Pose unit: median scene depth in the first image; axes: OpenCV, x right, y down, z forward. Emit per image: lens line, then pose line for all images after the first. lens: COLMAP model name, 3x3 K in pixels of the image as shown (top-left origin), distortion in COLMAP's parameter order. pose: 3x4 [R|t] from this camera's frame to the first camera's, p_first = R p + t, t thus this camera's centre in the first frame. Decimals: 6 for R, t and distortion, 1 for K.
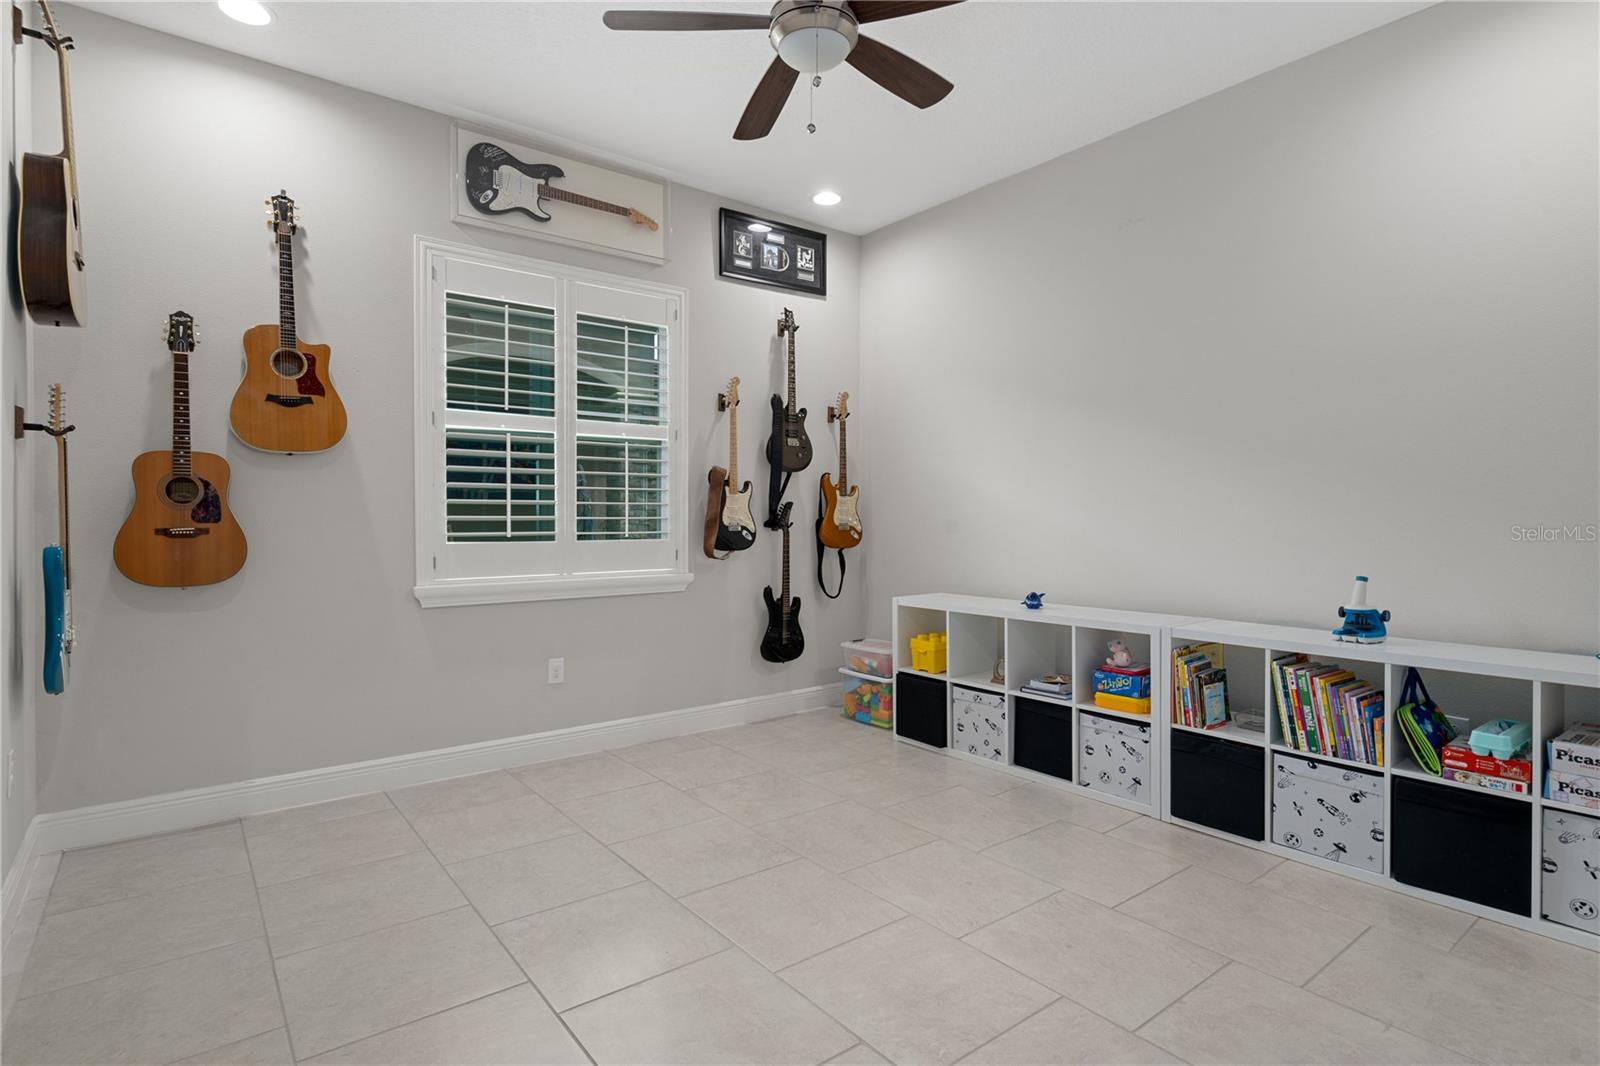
lens RADIAL K [[791.7, 0, 813.0], [0, 791.7, 528.1], [0, 0, 1]] dist [-0.000207, 0.001952]
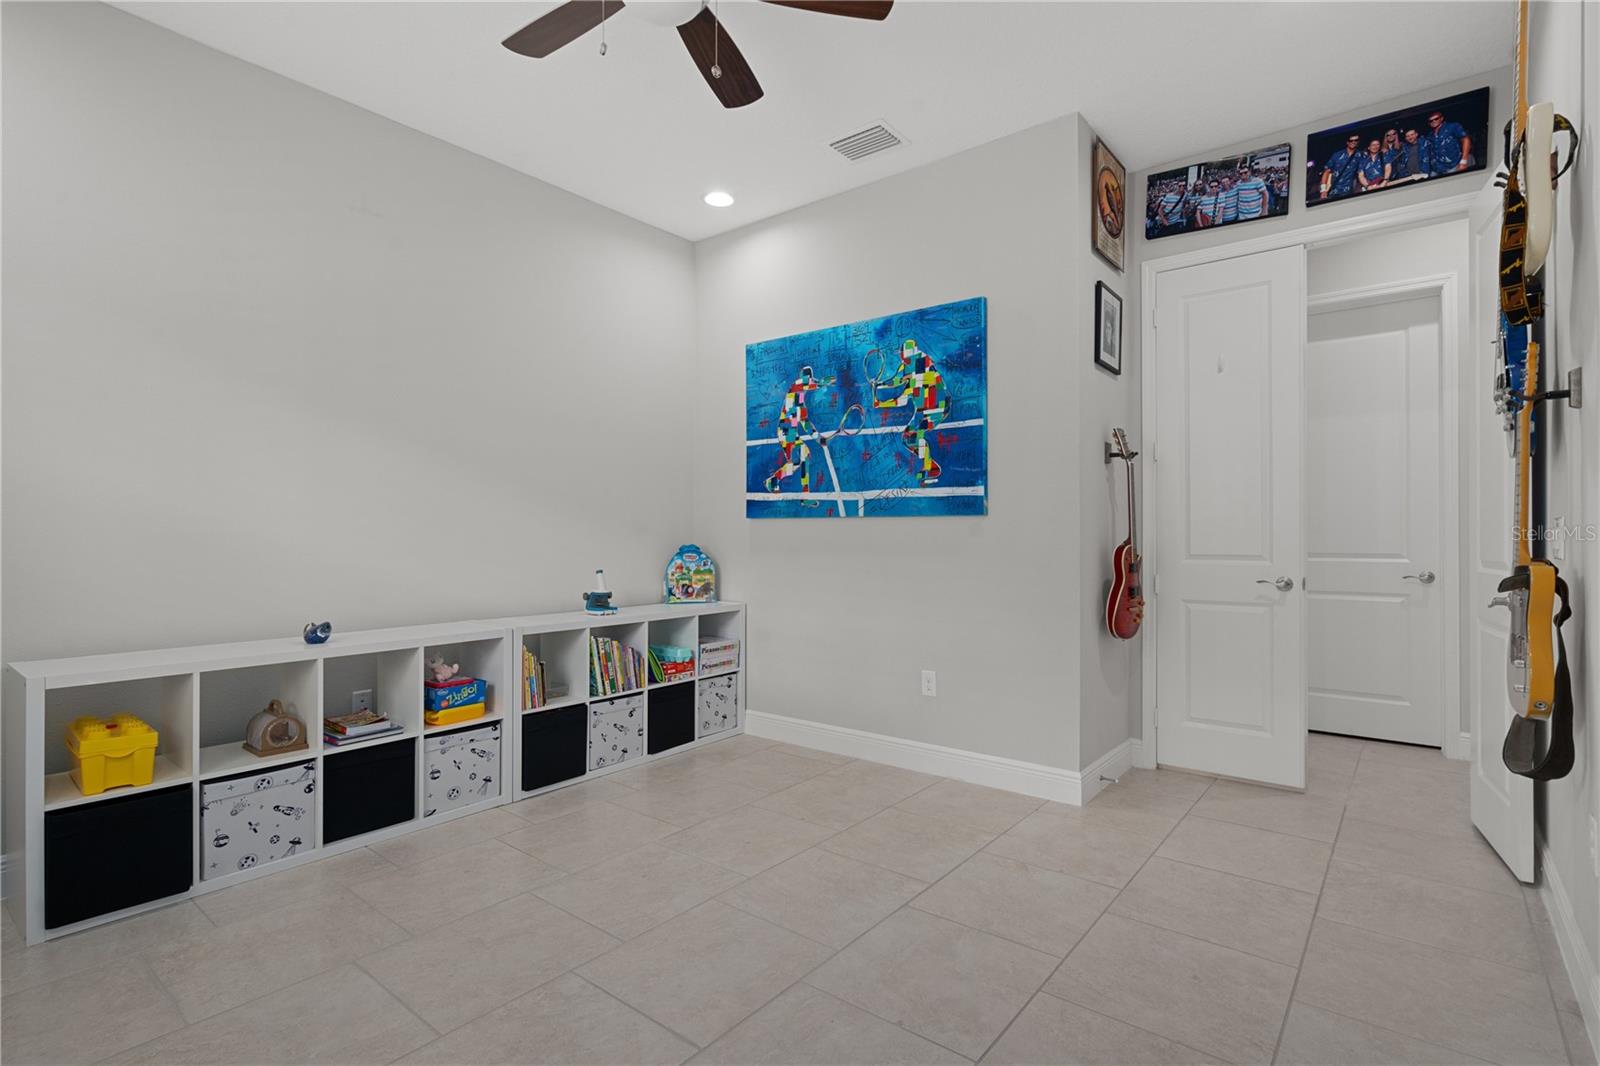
lens RADIAL K [[757.3, 0, 813.2], [0, 757.3, 531.8], [0, 0, 1]] dist [-0.002865, 0.001890]
pose [[-0.208844, -0.004026, 0.977941, -0.697726], [0.006660, 0.999962, 0.005539, -0.013803], [-0.977926, 0.007670, -0.208809, 0.821760]]
